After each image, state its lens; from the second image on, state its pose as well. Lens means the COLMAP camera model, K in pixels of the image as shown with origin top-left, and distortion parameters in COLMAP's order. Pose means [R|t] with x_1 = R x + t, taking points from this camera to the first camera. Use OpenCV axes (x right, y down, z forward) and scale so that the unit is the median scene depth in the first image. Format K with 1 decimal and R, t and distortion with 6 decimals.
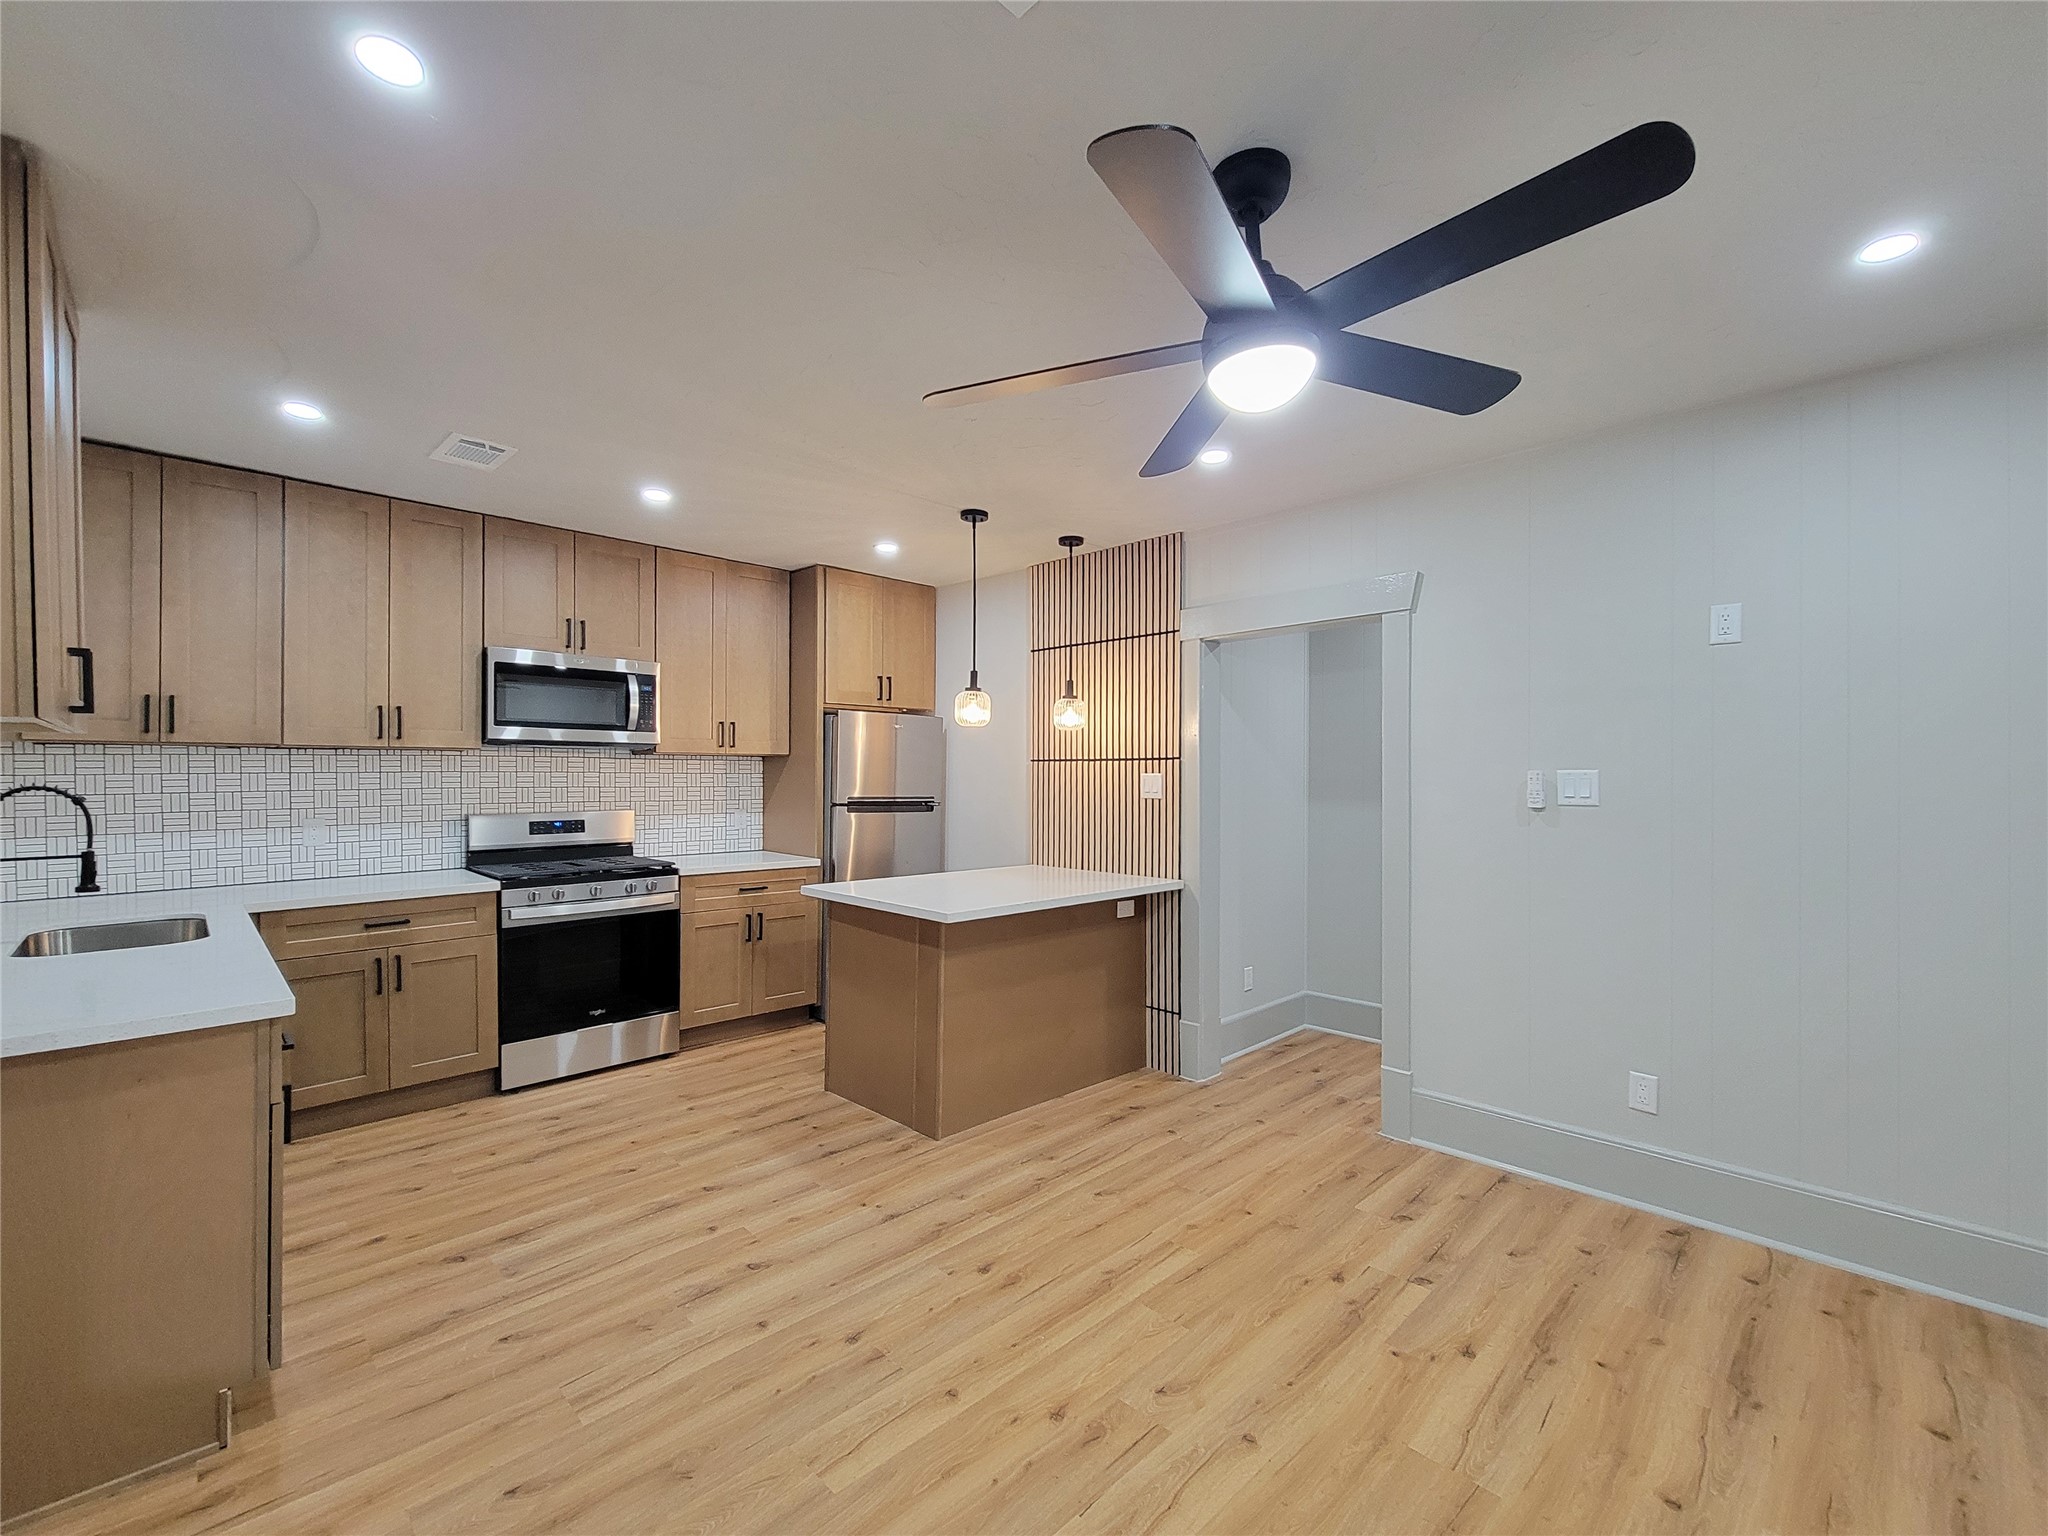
lens RADIAL K [[839.0, 0, 1017.7], [0, 839.0, 768.9], [0, 0, 1]] dist [0.002314, -0.001769]
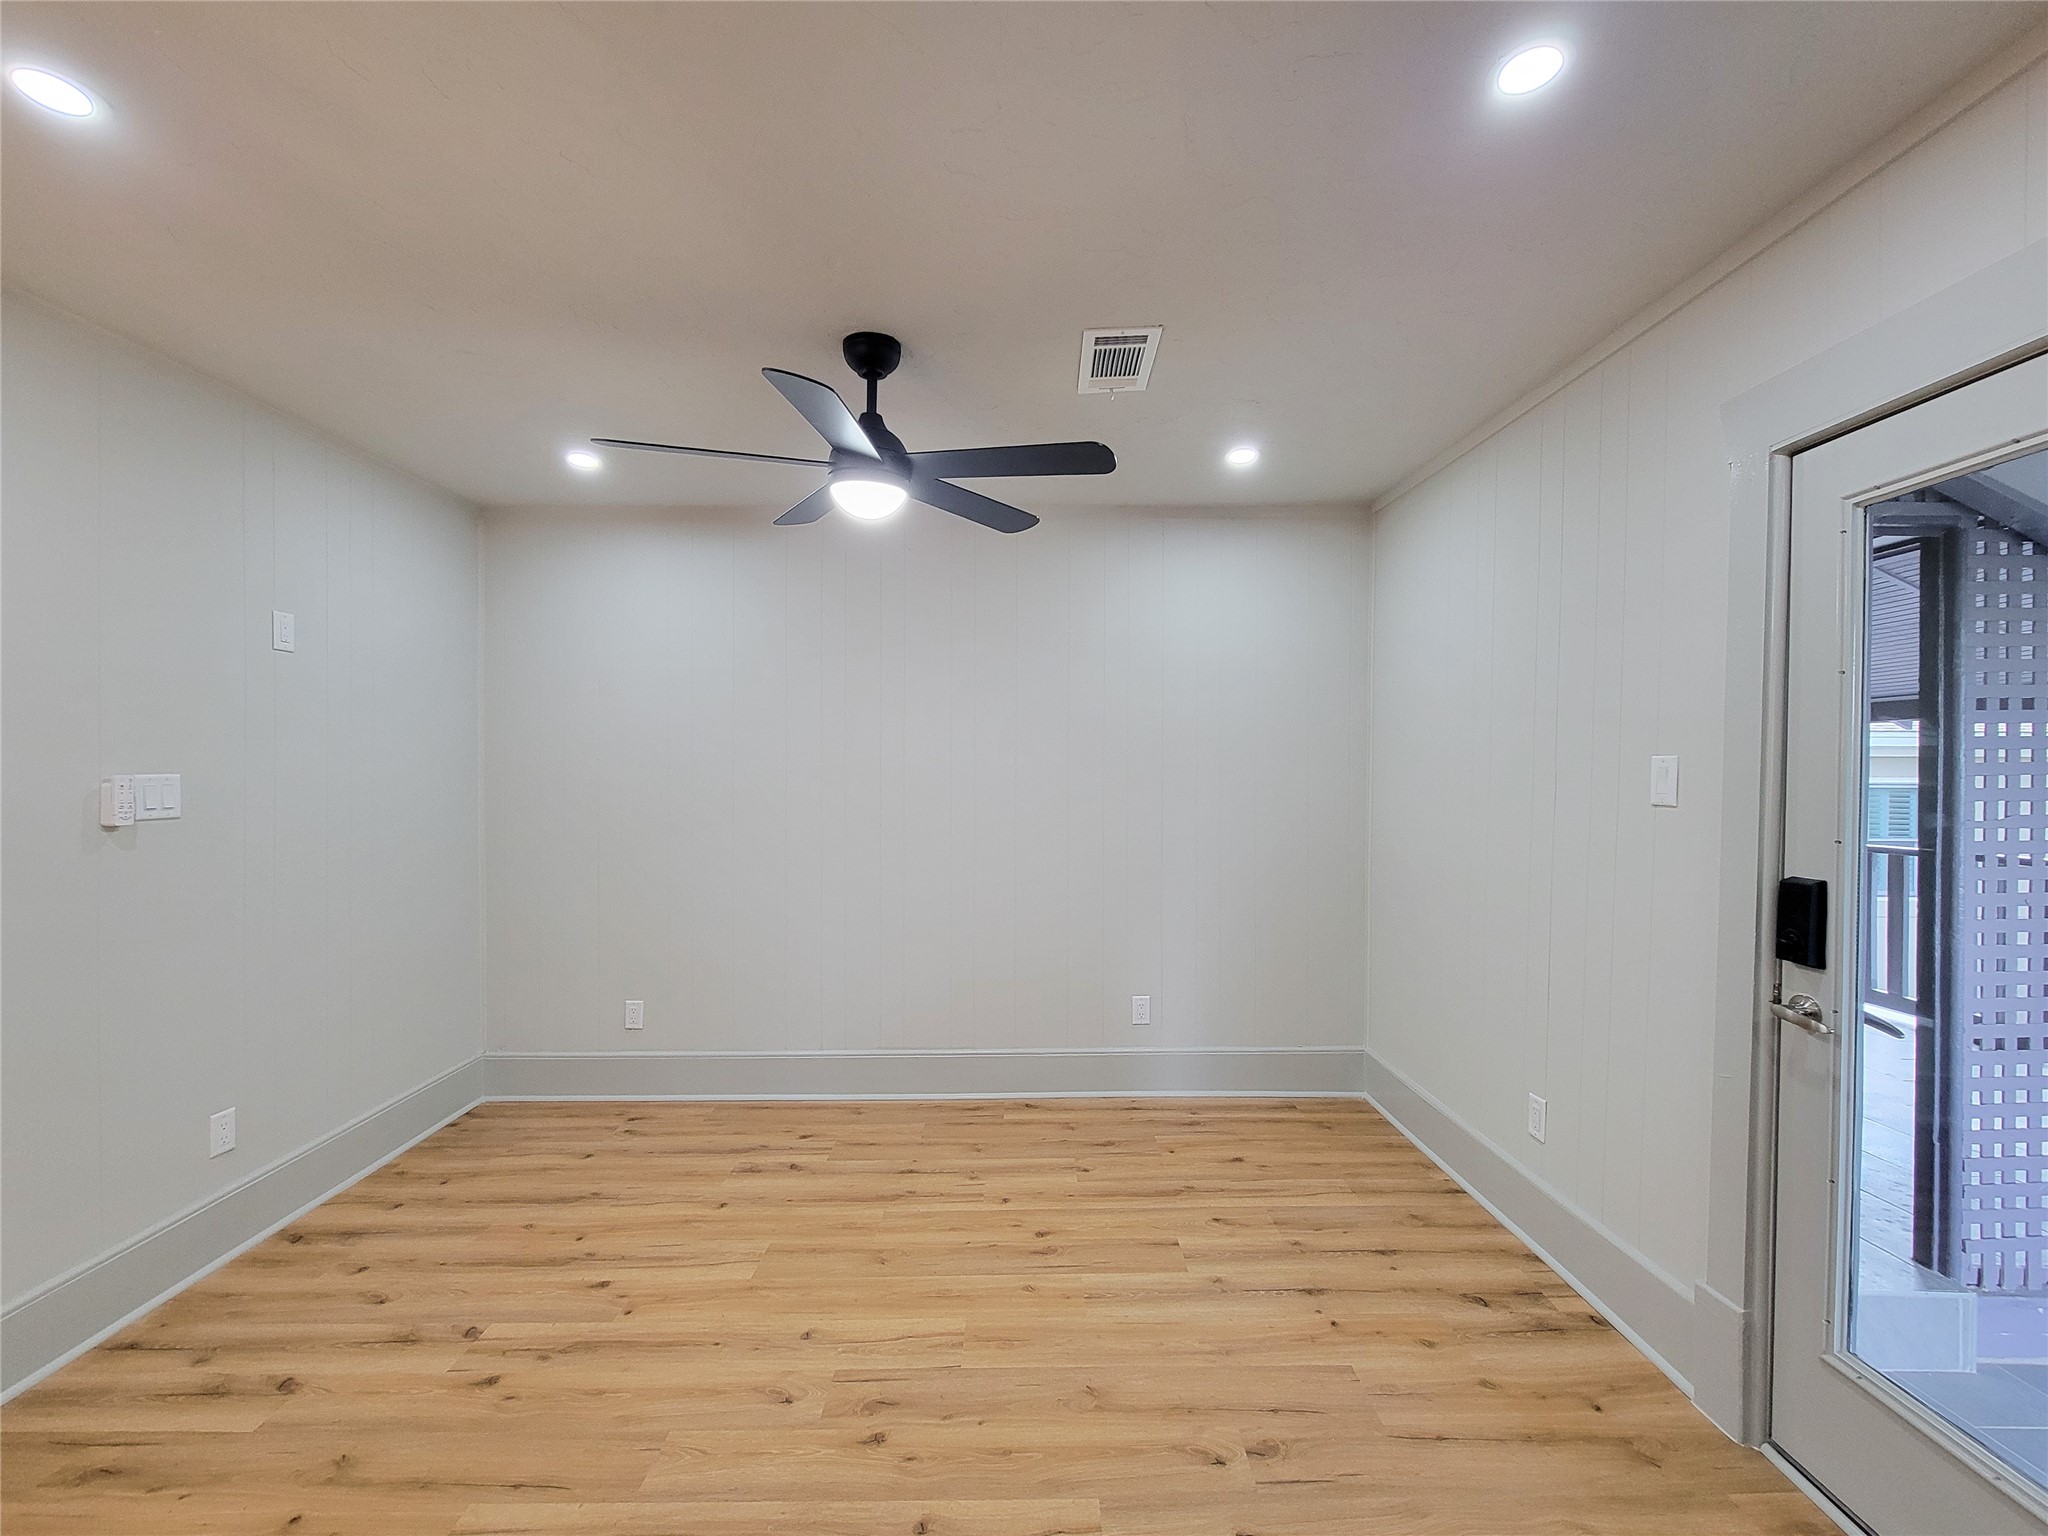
lens RADIAL K [[859.9, 0, 1026.5], [0, 859.9, 759.2], [0, 0, 1]] dist [0.002600, -0.002754]
pose [[-0.713740, 0.005149, 0.700391, -0.446587], [-0.007437, 0.999861, -0.014929, -0.006086], [-0.700371, -0.015864, -0.713603, 0.914272]]
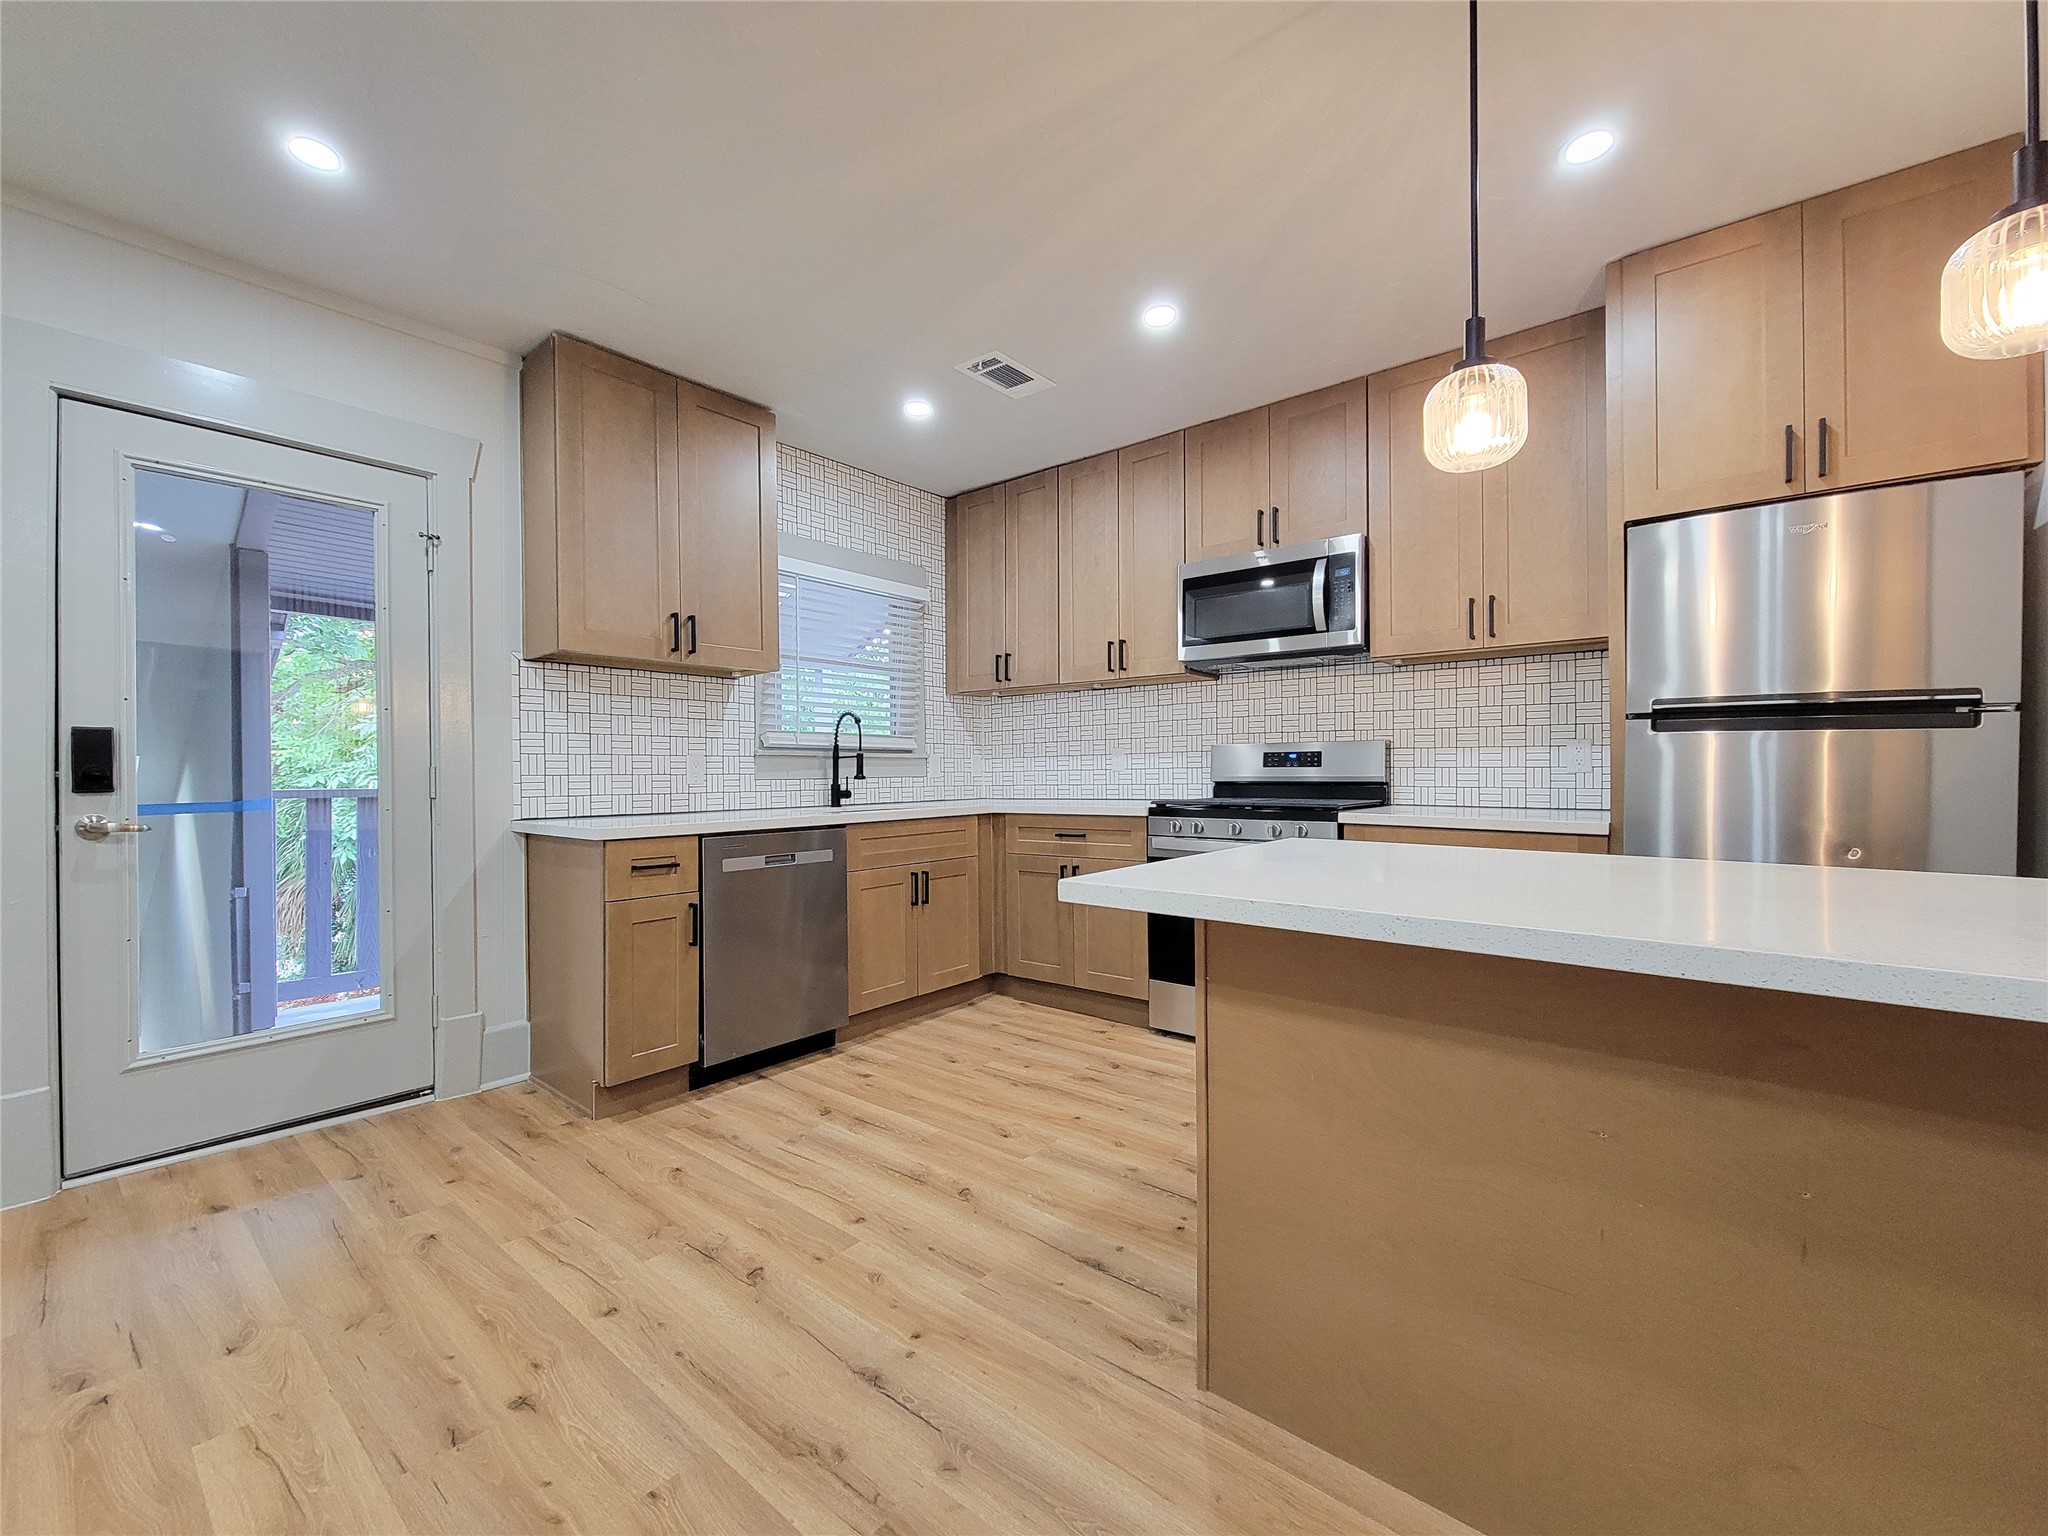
lens RADIAL K [[834.9, 0, 1038.2], [0, 834.9, 765.5], [0, 0, 1]] dist [0.008141, -0.004619]
pose [[0.127128, -0.006379, -0.991866, 0.360841], [0.017338, 0.999841, -0.004208, 0.102657], [0.991735, -0.016662, 0.127219, 0.876727]]
